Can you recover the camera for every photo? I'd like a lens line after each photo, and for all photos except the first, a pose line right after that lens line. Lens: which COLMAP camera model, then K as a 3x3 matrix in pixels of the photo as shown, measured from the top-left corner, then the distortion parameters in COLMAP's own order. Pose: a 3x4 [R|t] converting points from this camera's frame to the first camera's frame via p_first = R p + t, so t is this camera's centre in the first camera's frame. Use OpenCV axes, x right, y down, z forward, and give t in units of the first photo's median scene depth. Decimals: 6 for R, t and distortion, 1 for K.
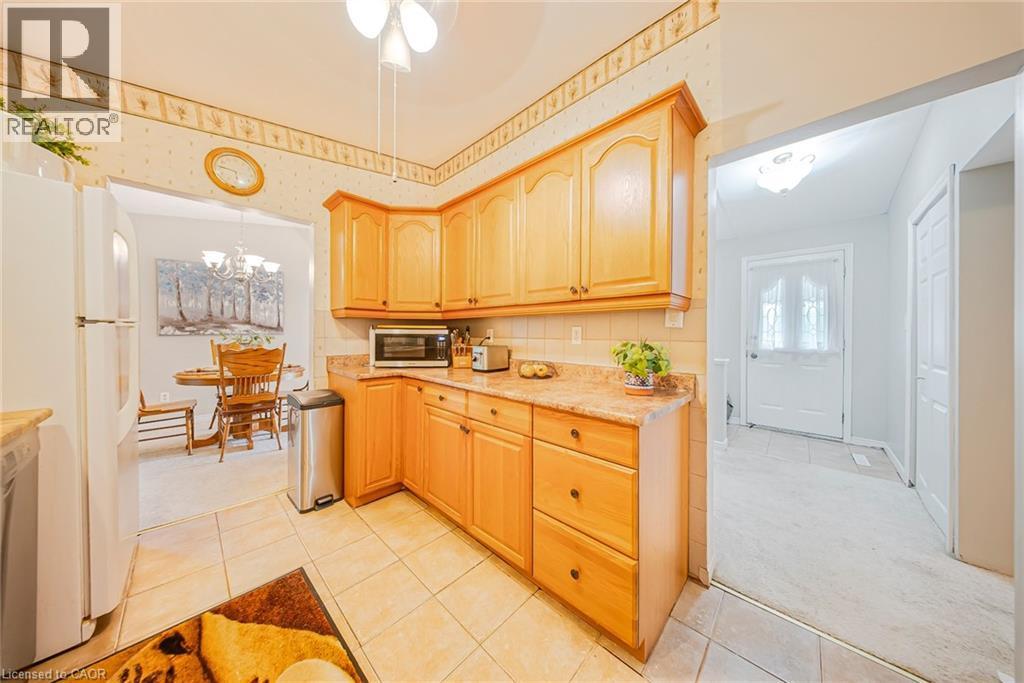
lens RADIAL K [[309.6, 0, 511.8], [0, 309.6, 335.9], [0, 0, 1]] dist [0.000835, 0.000005]
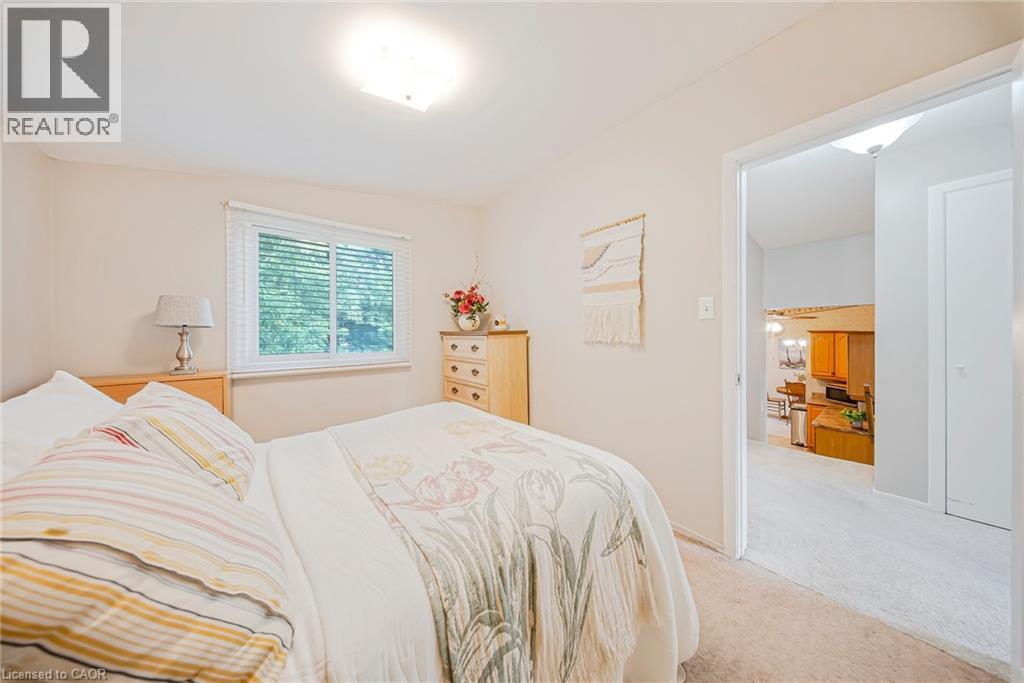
lens RADIAL K [[309.6, 0, 511.3], [0, 309.6, 336.3], [0, 0, 1]] dist [0.000835, 0.000005]
pose [[-0.123444, 0.000658, -0.992351, 1.606353], [-0.006259, 0.999979, 0.001441, -0.271791], [0.992332, 0.006389, -0.123438, -0.794370]]
